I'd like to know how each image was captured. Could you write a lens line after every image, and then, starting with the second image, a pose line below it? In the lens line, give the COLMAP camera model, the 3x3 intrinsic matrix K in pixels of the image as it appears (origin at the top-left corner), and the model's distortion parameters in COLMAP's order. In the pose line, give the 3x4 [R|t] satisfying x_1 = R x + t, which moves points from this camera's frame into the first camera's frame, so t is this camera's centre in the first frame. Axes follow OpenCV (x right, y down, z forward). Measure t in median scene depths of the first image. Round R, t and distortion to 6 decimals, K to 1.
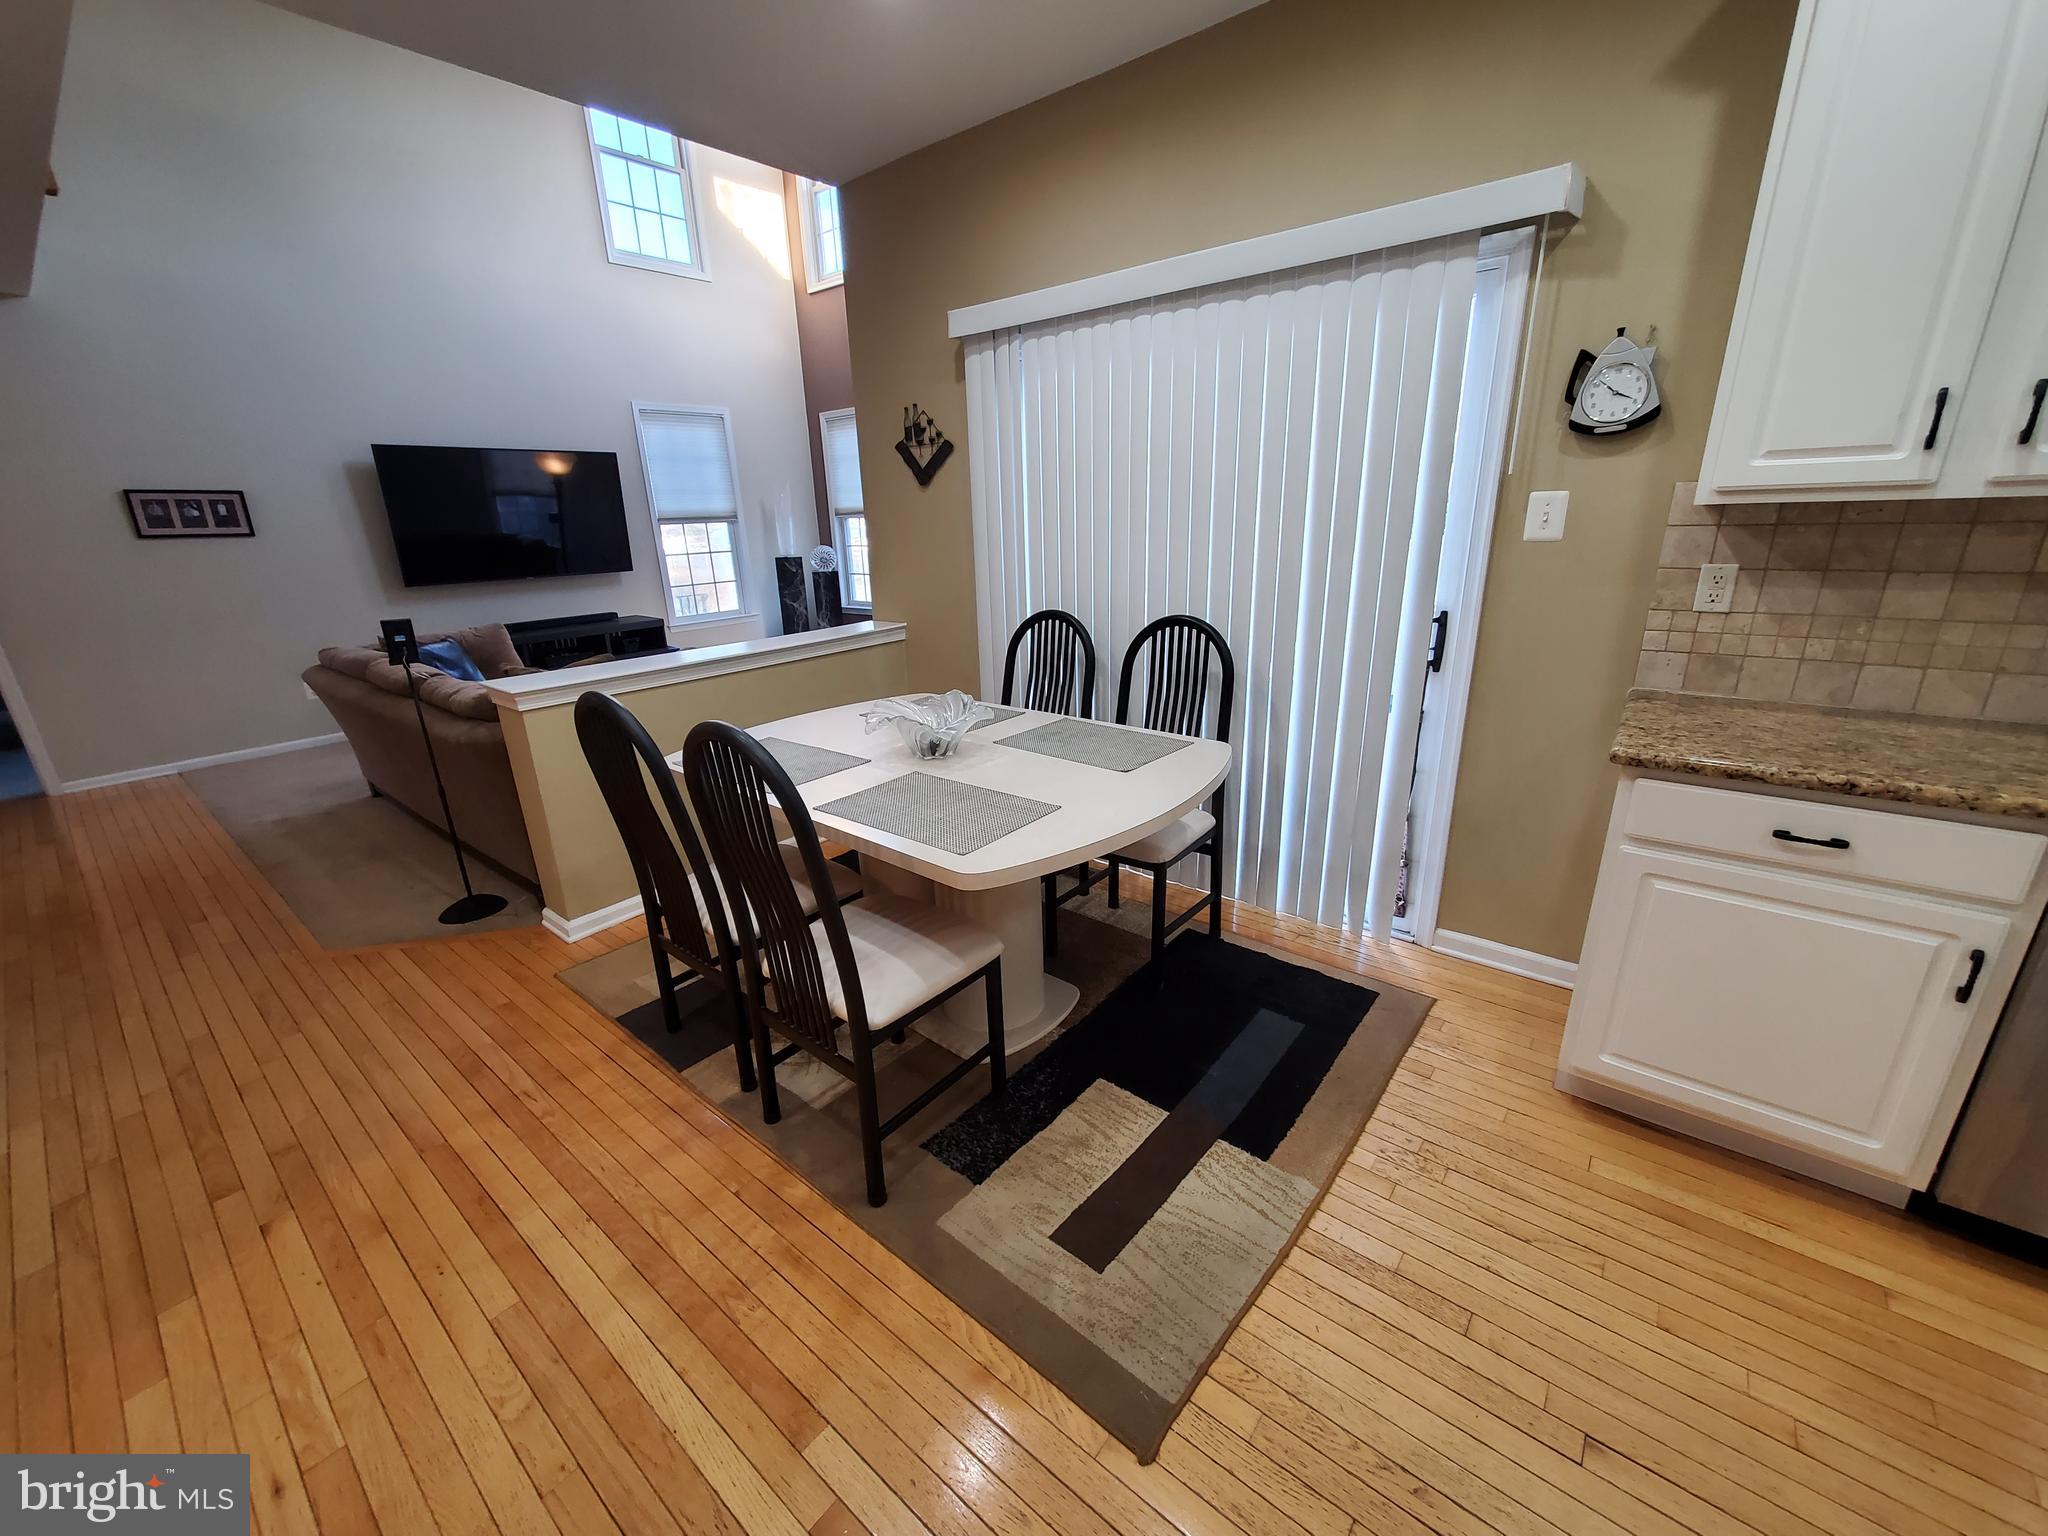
lens RADIAL K [[814.1, 0, 1016.2], [0, 814.1, 778.9], [0, 0, 1]] dist [0.002422, -0.000252]
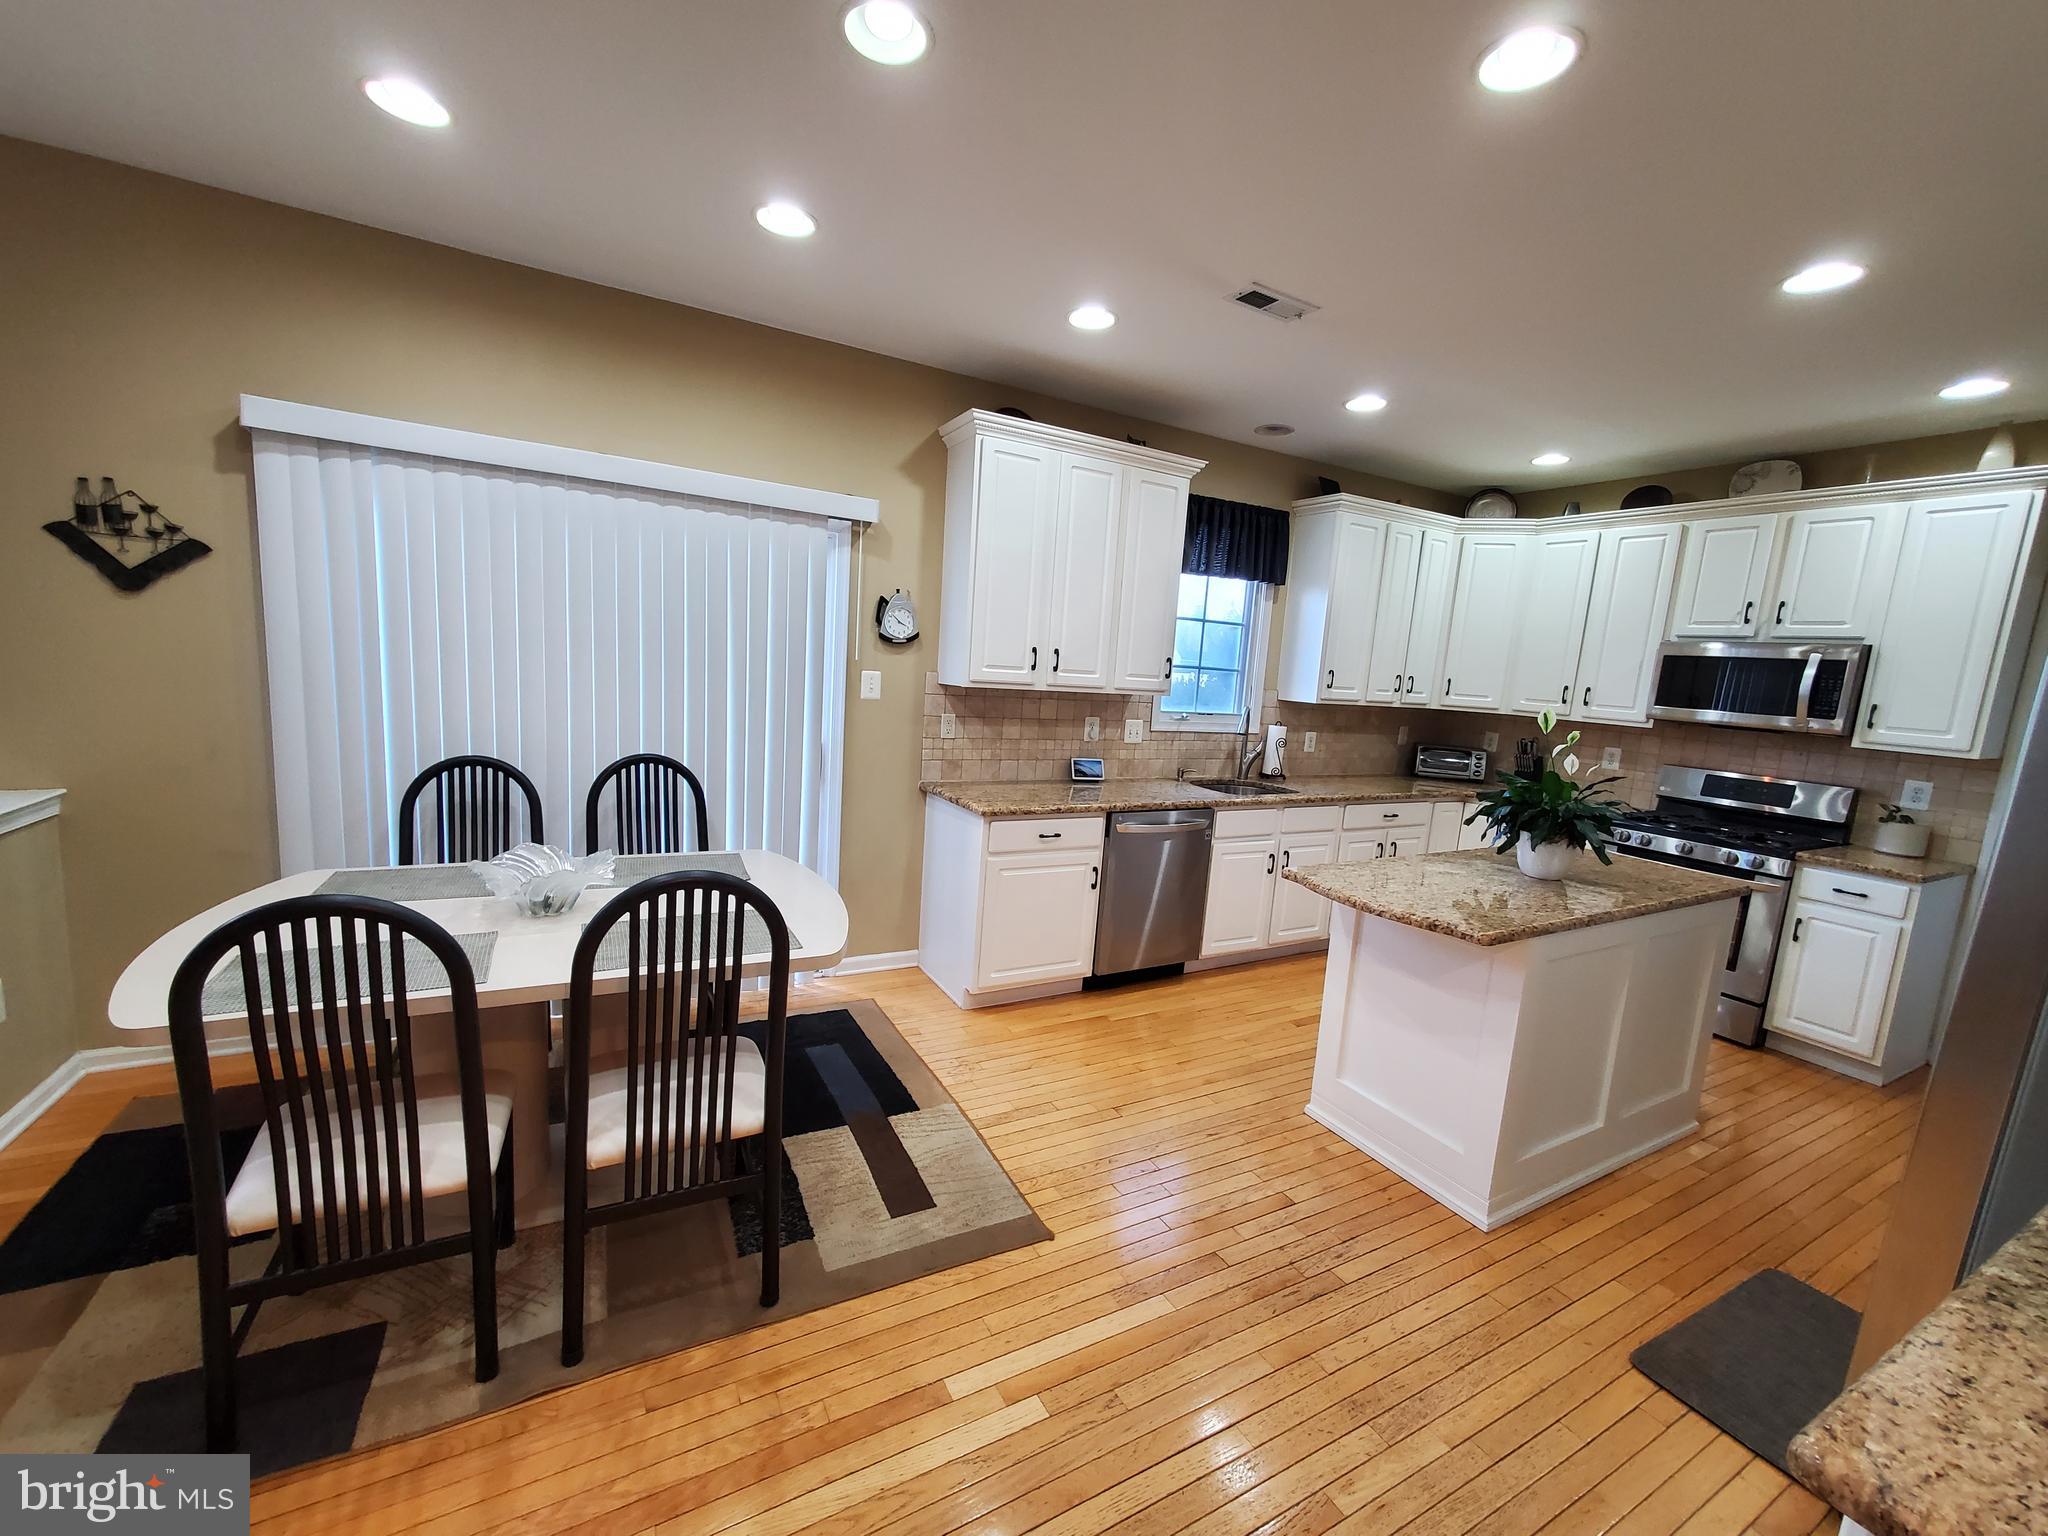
lens RADIAL K [[814.1, 0, 1016.2], [0, 814.1, 778.9], [0, 0, 1]] dist [0.002422, -0.000252]
pose [[0.372762, -0.076577, 0.924762, -0.879512], [0.213810, 0.976861, -0.005293, -0.067931], [-0.902959, 0.199696, 0.380509, 0.147563]]
